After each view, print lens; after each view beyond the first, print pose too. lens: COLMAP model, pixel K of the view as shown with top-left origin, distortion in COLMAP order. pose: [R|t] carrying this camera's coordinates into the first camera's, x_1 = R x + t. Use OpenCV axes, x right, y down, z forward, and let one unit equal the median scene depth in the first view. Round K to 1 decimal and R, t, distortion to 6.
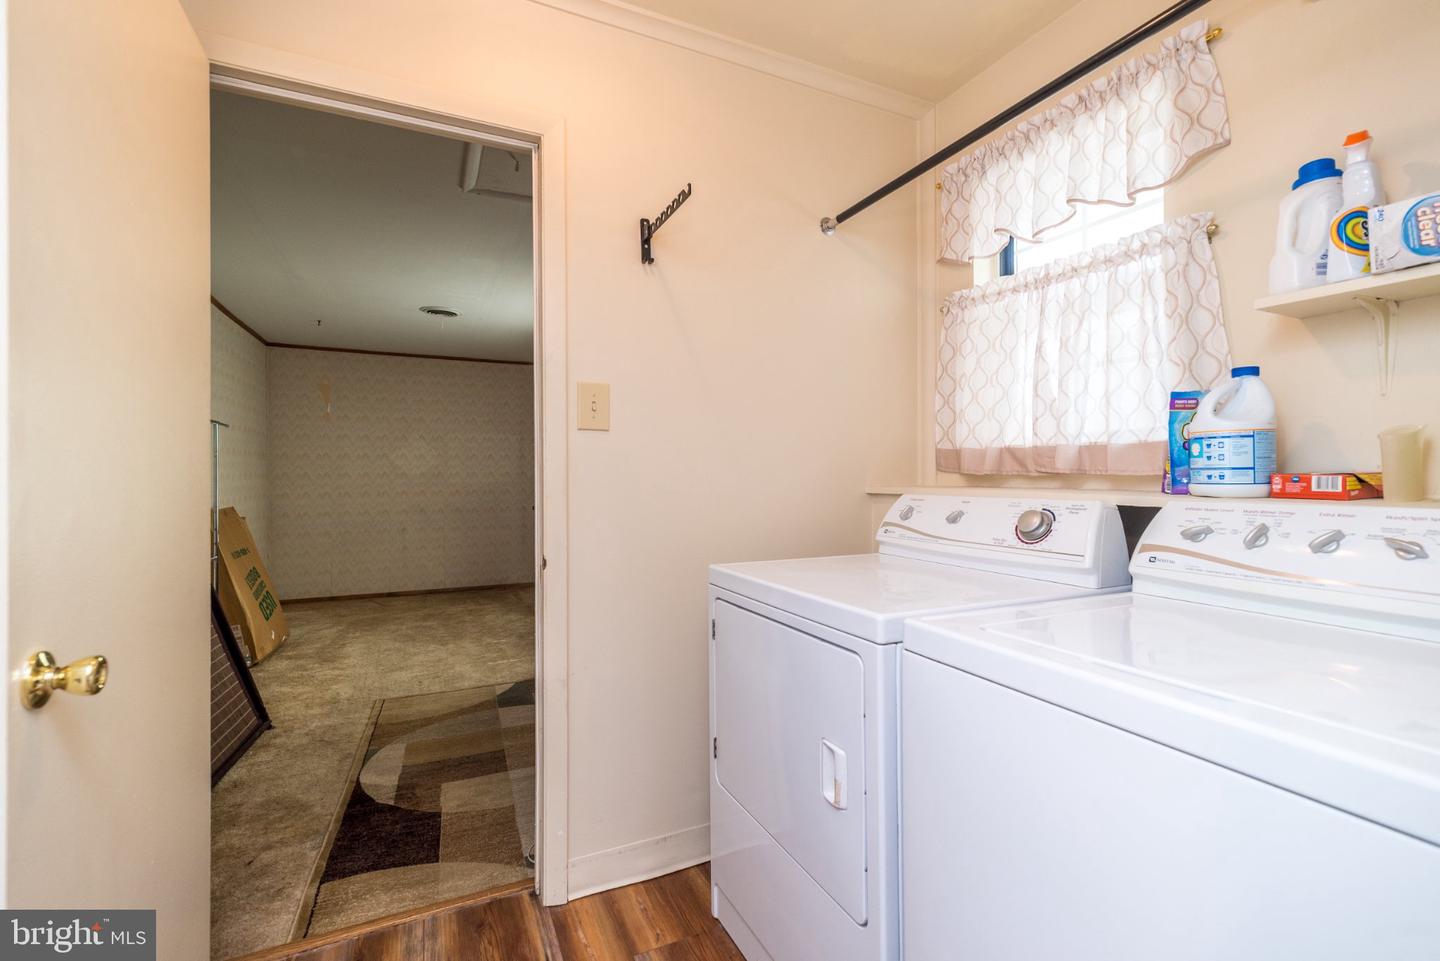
lens RADIAL K [[625.5, 0, 717.9], [0, 625.5, 486.3], [0, 0, 1]] dist [0.004915, 0.001978]
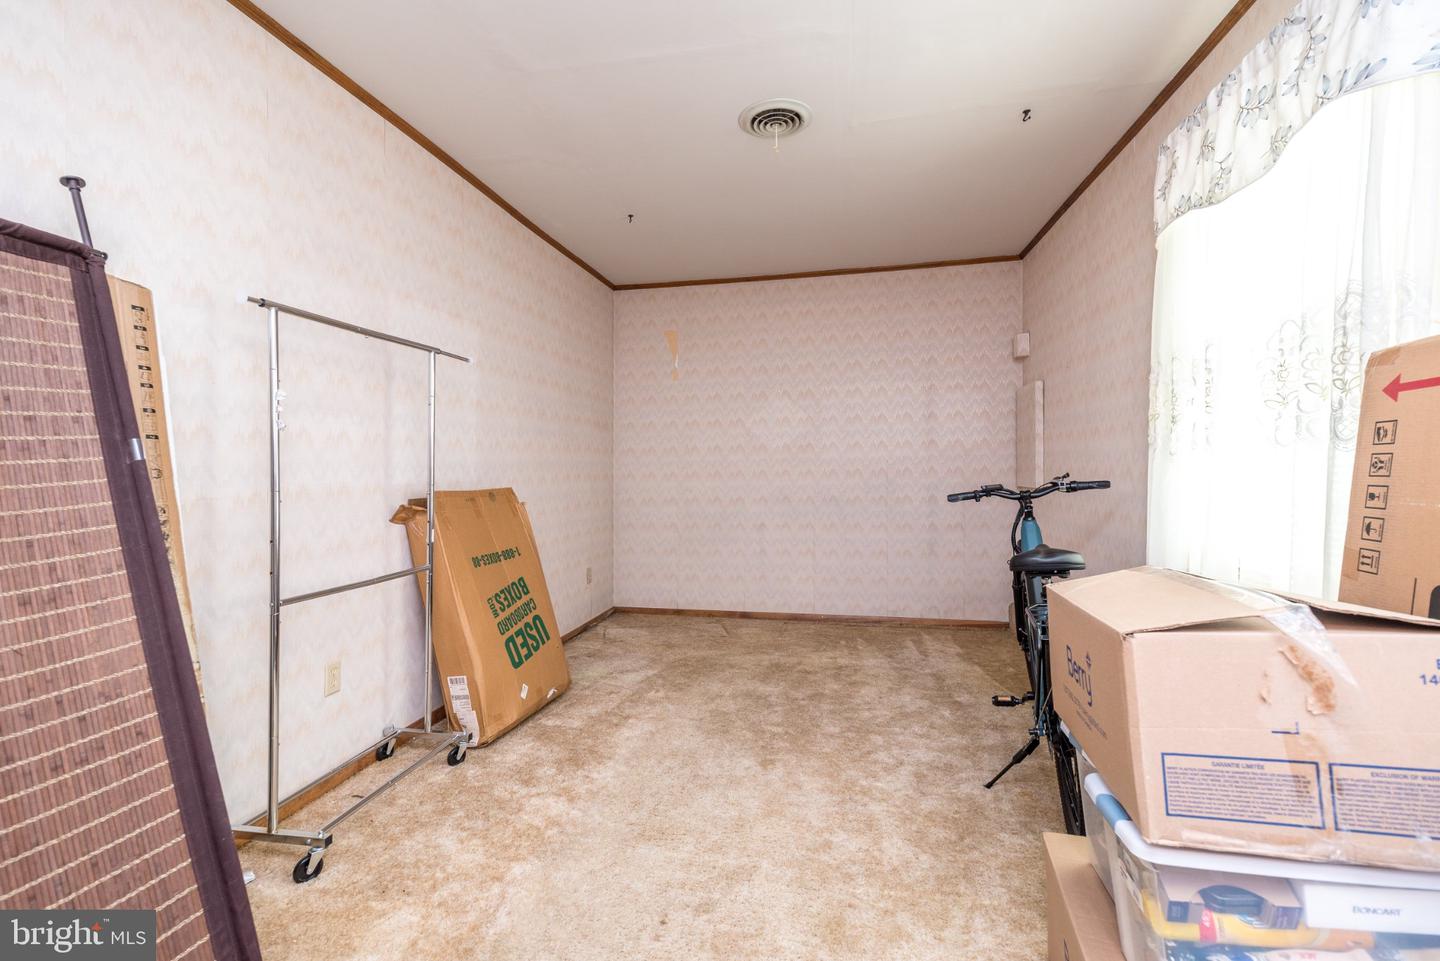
lens RADIAL K [[625.5, 0, 723.3], [0, 625.5, 489.8], [0, 0, 1]] dist [0.004915, 0.001978]
pose [[0.807211, 0.015460, -0.590061, -0.124275], [-0.003015, 0.999752, 0.022069, 0.014063], [0.590256, -0.016036, 0.807057, 0.420907]]
